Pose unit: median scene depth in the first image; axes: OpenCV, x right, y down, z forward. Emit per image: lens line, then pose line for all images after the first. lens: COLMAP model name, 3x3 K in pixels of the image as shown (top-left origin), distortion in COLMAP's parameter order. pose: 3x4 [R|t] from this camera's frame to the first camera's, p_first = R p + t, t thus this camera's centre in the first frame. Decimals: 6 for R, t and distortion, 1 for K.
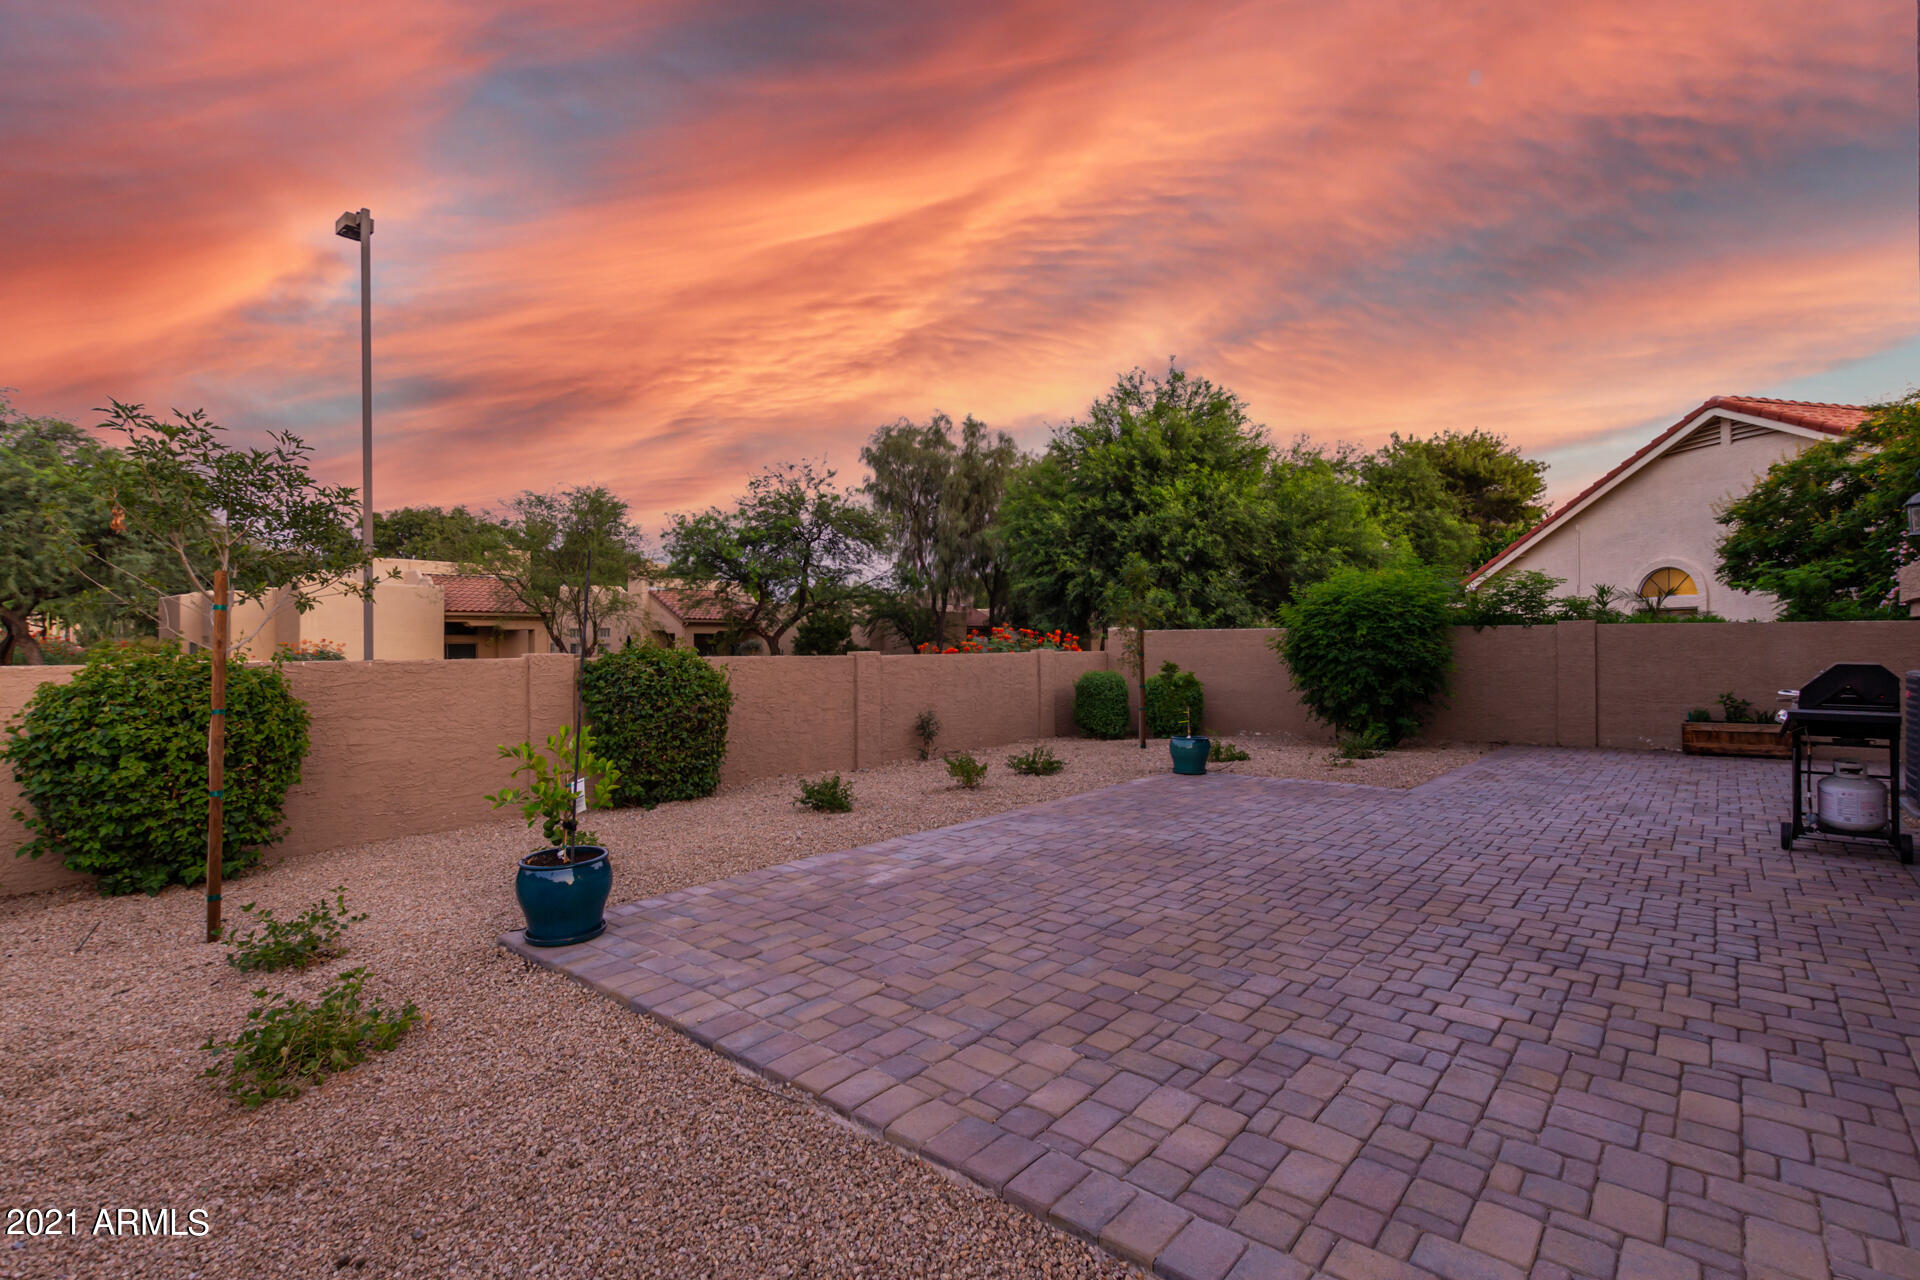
lens RADIAL K [[880.6, 0, 964.6], [0, 880.6, 646.6], [0, 0, 1]] dist [-0.001915, -0.000269]
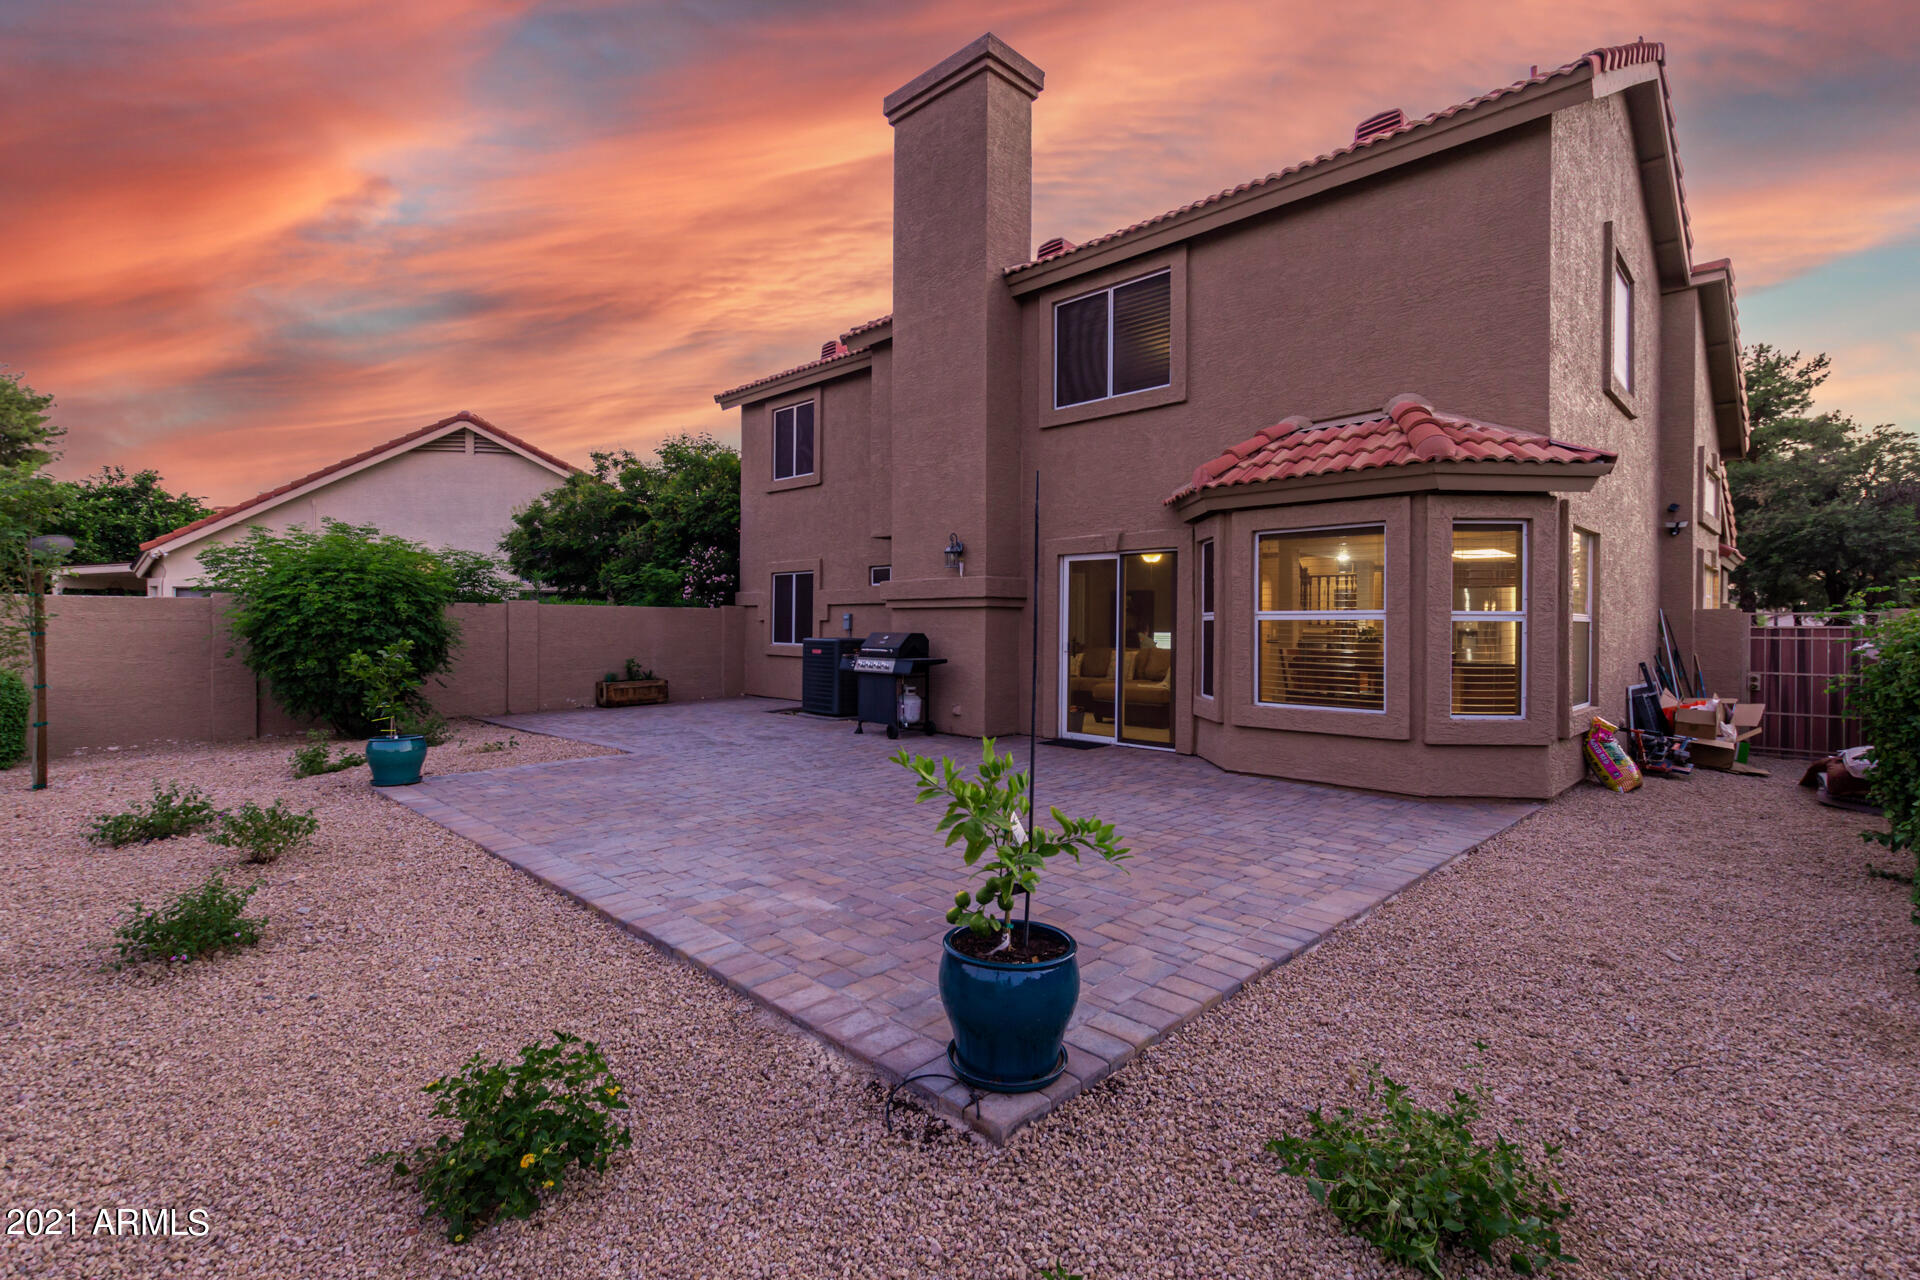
lens RADIAL K [[893.5, 0, 965.0], [0, 893.5, 622.6], [0, 0, 1]] dist [-0.000090, 0.000022]
pose [[0.069145, 0.006930, 0.997583, -0.925639], [-0.002688, 0.999974, -0.006761, 0.010532], [-0.997603, -0.002214, 0.069162, 0.828814]]
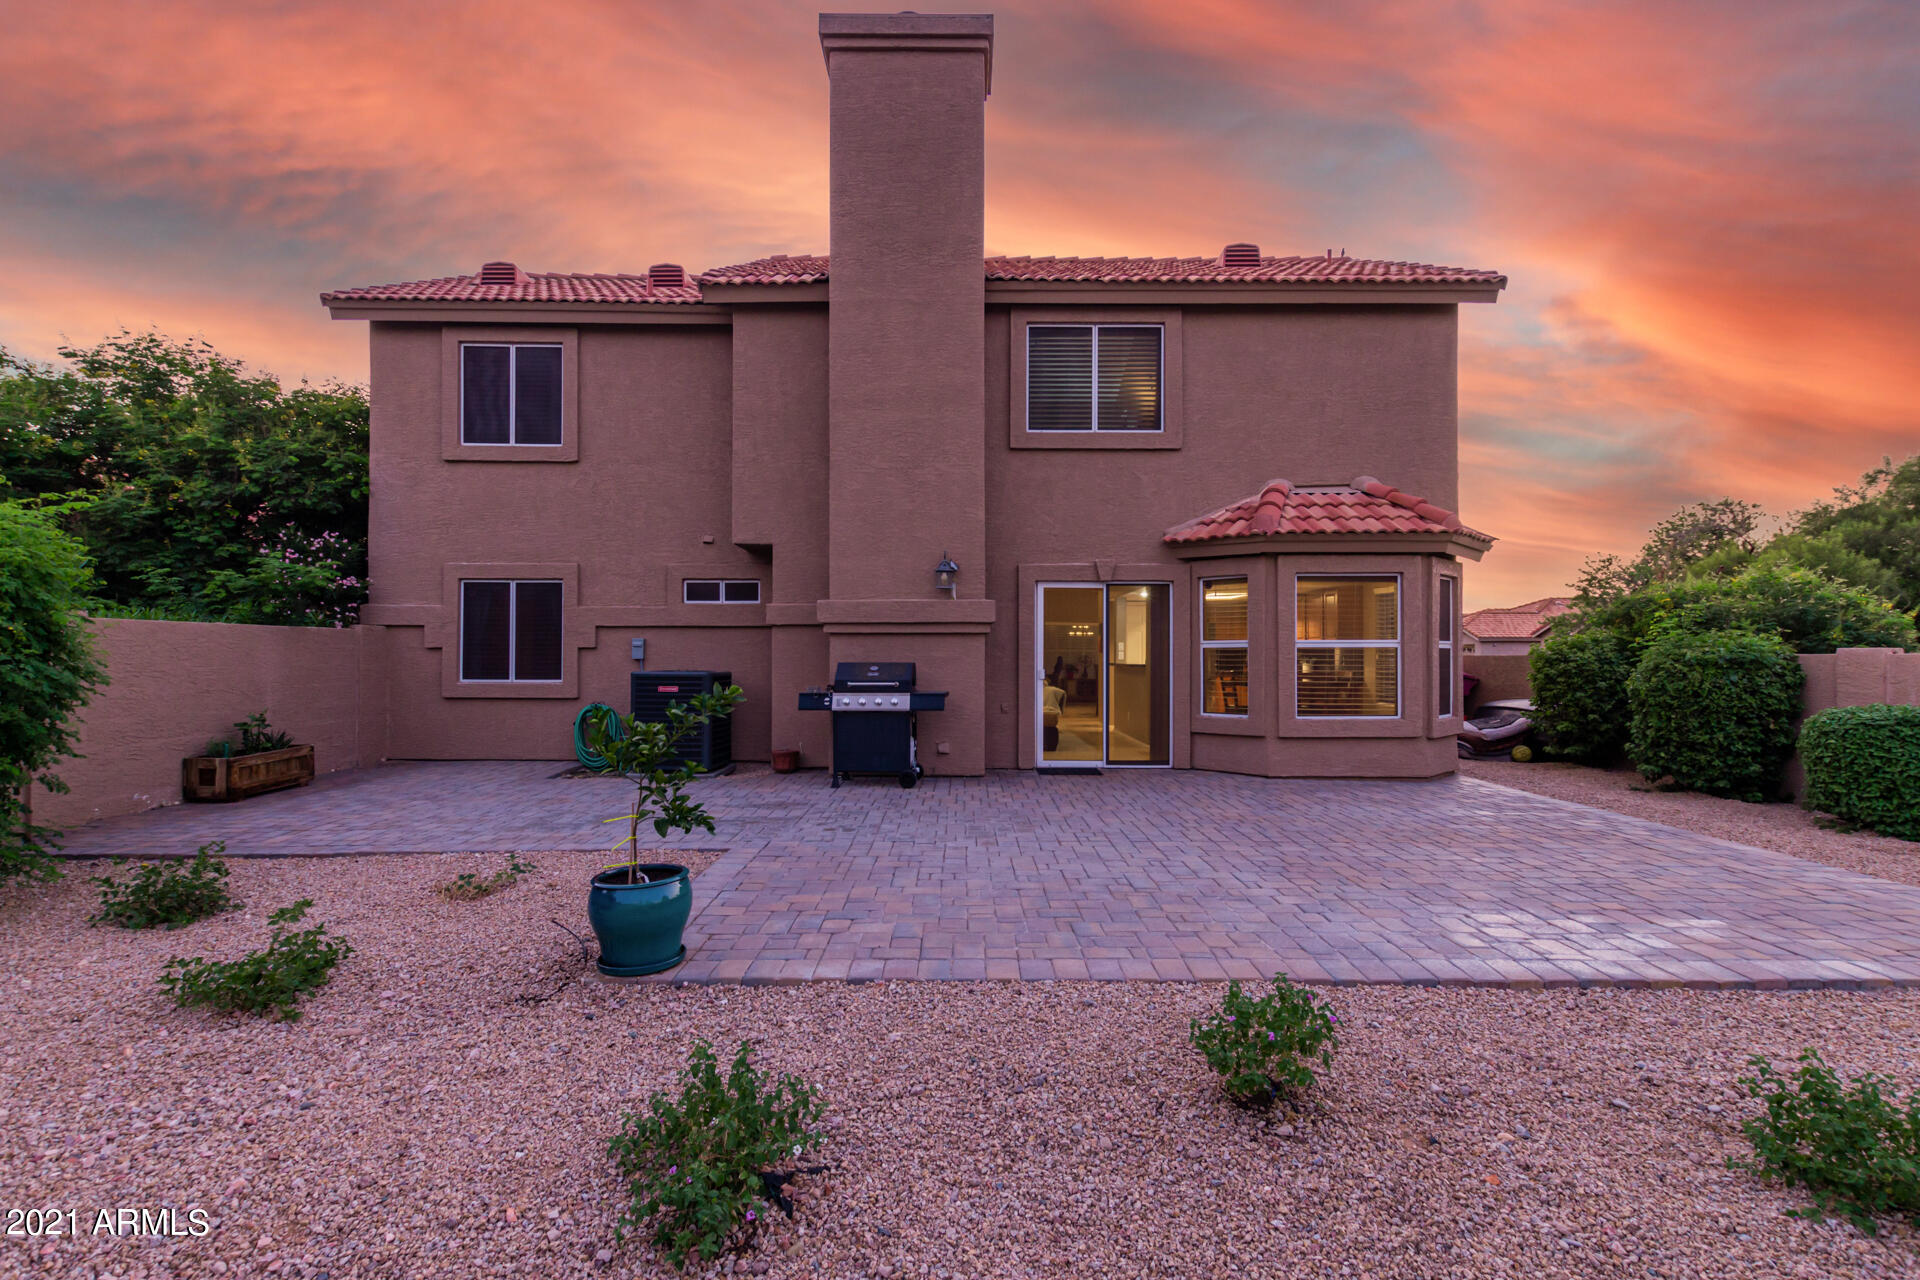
lens RADIAL K [[880.6, 0, 964.6], [0, 880.6, 646.6], [0, 0, 1]] dist [-0.001915, -0.000269]
pose [[-0.657903, 0.010125, 0.753034, -0.266184], [0.004900, 0.999946, -0.009164, 0.005954], [-0.753087, -0.002339, -0.657917, 2.147005]]
